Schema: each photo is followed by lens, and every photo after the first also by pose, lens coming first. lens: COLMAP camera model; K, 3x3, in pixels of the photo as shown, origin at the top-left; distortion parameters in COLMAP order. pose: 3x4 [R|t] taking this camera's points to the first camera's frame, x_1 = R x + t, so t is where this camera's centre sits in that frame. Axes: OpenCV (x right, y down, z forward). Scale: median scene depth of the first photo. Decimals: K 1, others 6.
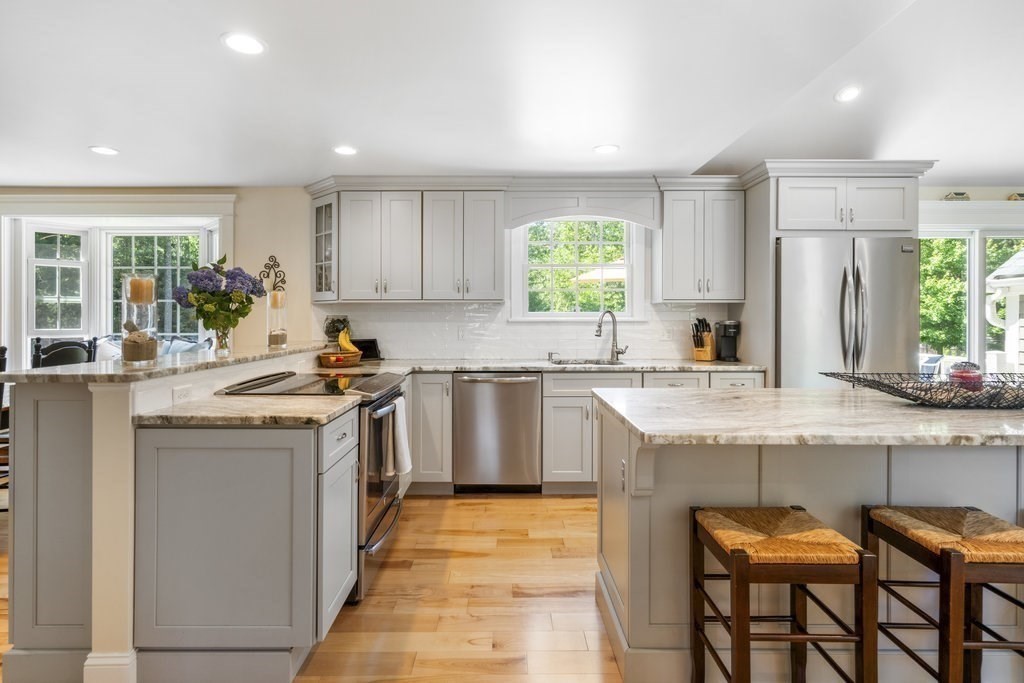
lens RADIAL K [[533.1, 0, 504.7], [0, 533.1, 320.1], [0, 0, 1]] dist [0.001839, -0.000188]
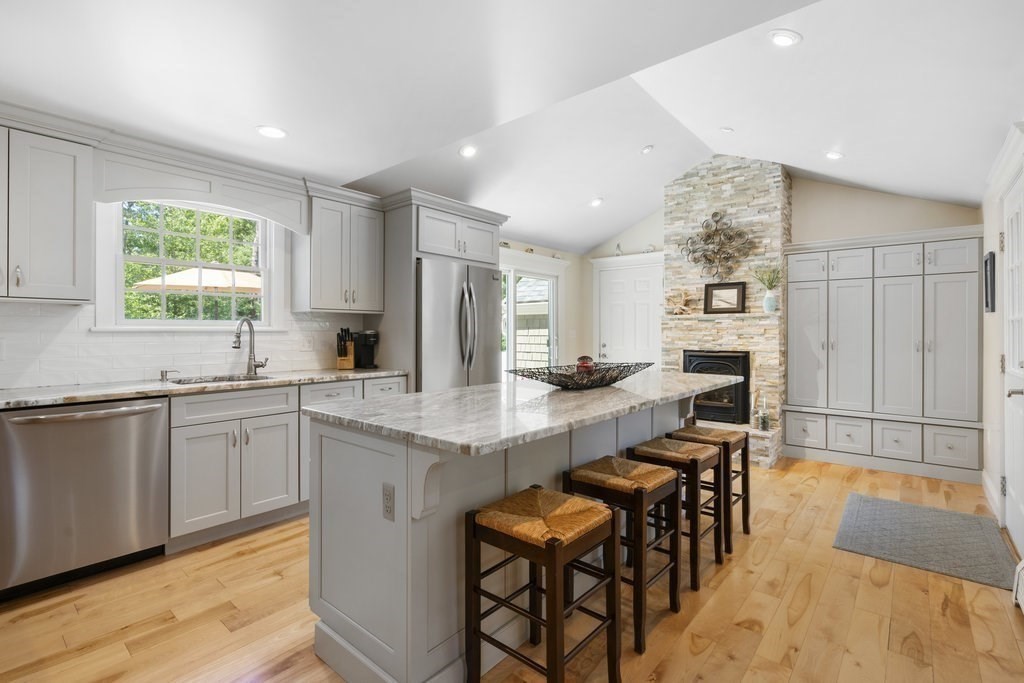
lens RADIAL K [[472.9, 0, 516.7], [0, 472.9, 330.7], [0, 0, 1]] dist [-0.003042, 0.001655]
pose [[0.641809, 0.002251, 0.766861, -0.124005], [0.003391, 0.999978, -0.005773, 0.008368], [-0.766857, 0.006306, 0.641787, 0.169575]]
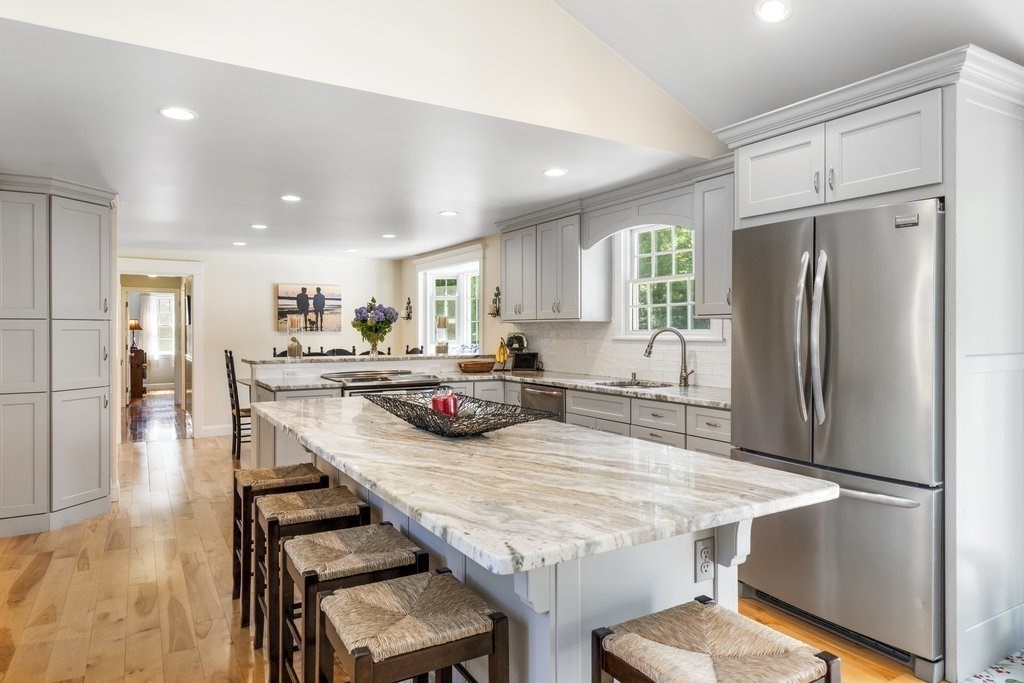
lens RADIAL K [[641.3, 0, 513.2], [0, 641.3, 334.5], [0, 0, 1]] dist [0.031968, 0.000665]
pose [[0.511306, 0.007367, -0.859367, 1.037410], [-0.004476, 0.999973, 0.005909, -0.013713], [0.859387, 0.000825, 0.511325, 0.255876]]
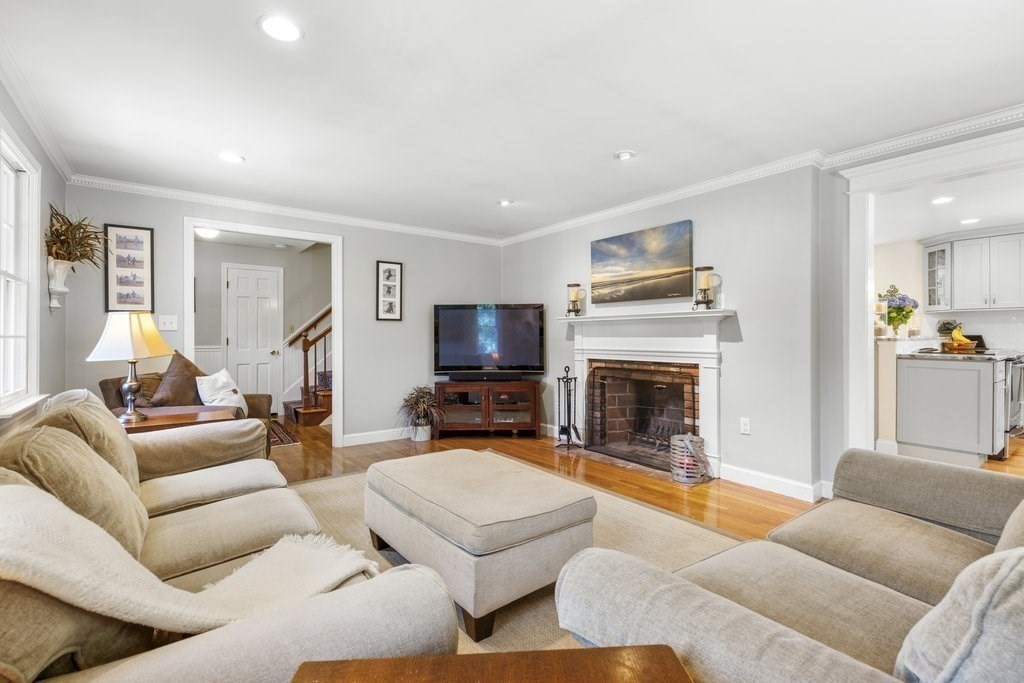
lens RADIAL K [[472.9, 0, 518.2], [0, 472.9, 336.3], [0, 0, 1]] dist [-0.003042, 0.001655]
pose [[0.619267, 0.004176, -0.785169, -0.005360], [-0.003504, 0.999991, 0.002555, 0.042773], [0.785172, 0.001169, 0.619276, -0.905423]]
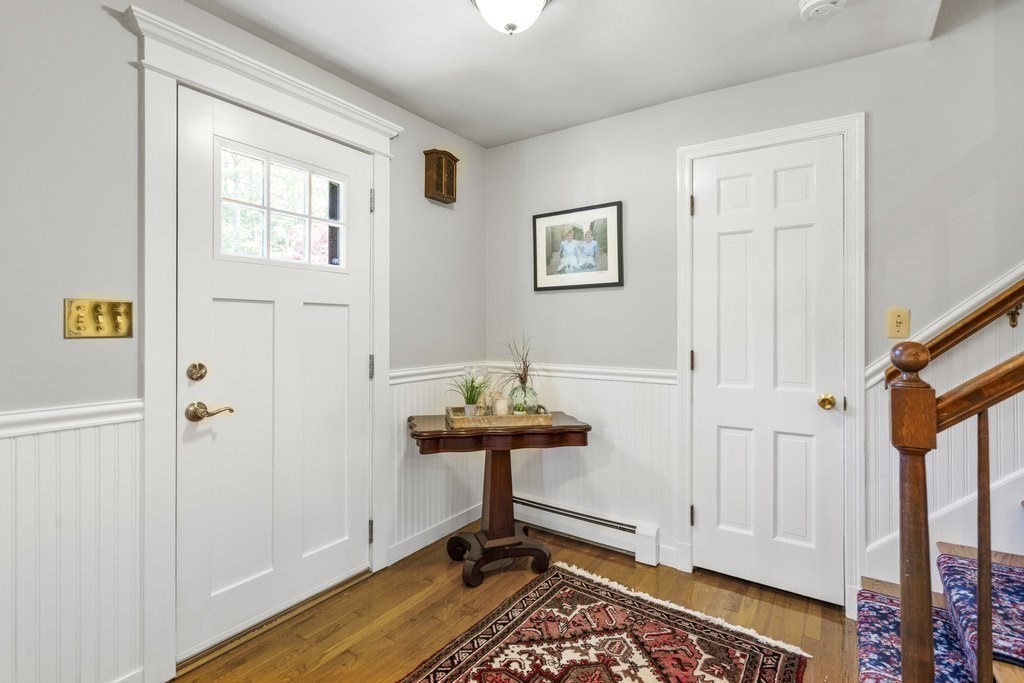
lens RADIAL K [[472.9, 0, 512.7], [0, 472.9, 334.1], [0, 0, 1]] dist [-0.003042, 0.001655]
pose [[-0.557290, 0.009523, -0.830263, -1.227398], [-0.000795, 0.999928, 0.012003, 0.029138], [0.830318, 0.007349, -0.557242, -0.555584]]
